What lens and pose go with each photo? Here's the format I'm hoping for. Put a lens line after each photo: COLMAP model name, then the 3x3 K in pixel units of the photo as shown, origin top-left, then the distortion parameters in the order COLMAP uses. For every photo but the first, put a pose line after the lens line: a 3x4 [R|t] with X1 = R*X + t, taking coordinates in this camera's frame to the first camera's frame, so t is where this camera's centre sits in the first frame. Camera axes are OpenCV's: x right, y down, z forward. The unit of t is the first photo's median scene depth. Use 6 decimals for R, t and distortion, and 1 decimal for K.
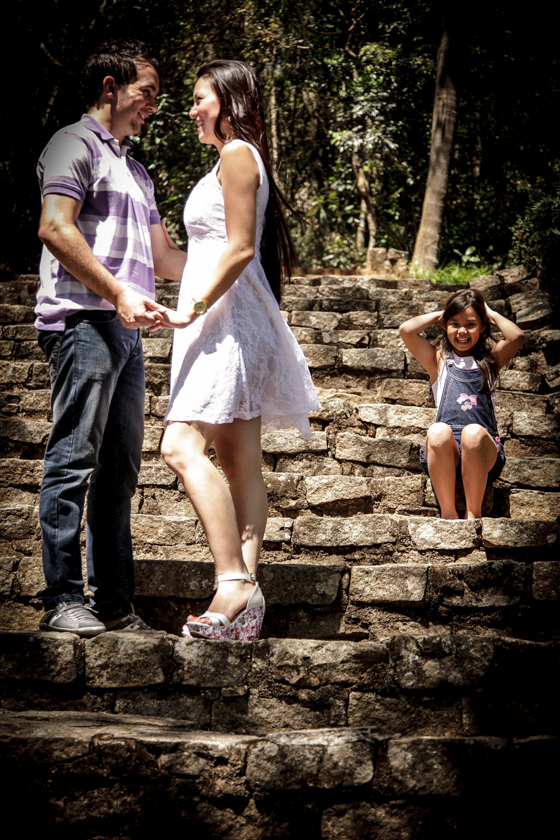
lens RADIAL K [[1579.0, 0, 280.7], [0, 1579.0, 420.1], [0, 0, 1]] dist [0.081360, 0.000000]
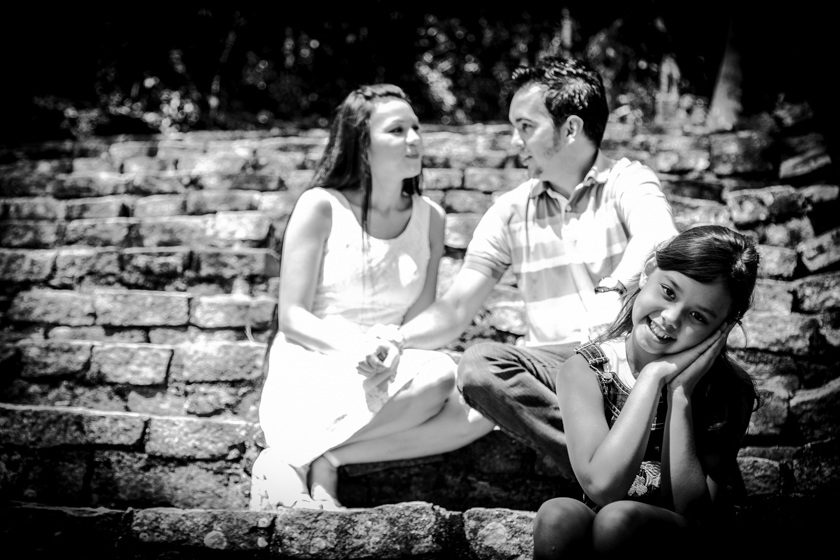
lens RADIAL K [[1735.1, 0, 419.9], [0, 1735.1, 278.6], [0, 0, 1]] dist [0.145467, 0.000000]
pose [[0.993096, -0.021134, -0.115389, 0.158389], [0.019538, 0.999697, -0.014945, -0.015752], [0.115670, 0.012587, 0.993208, 0.412231]]
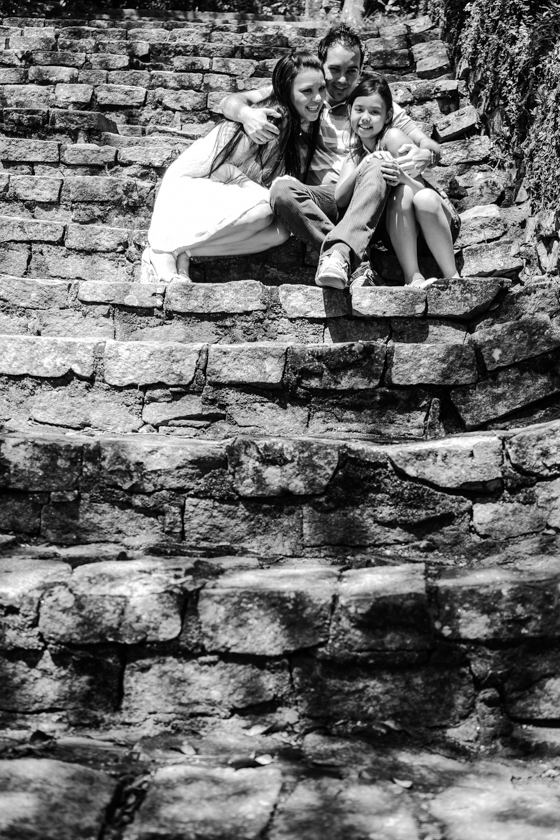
lens RADIAL K [[1185.3, 0, 277.8], [0, 1185.3, 423.9], [0, 0, 1]] dist [0.043926, 0.000000]
pose [[0.999718, 0.006511, 0.022840, 0.071446], [-0.011677, 0.972180, 0.233942, -0.032693], [-0.020681, -0.234143, 0.971982, 0.280918]]
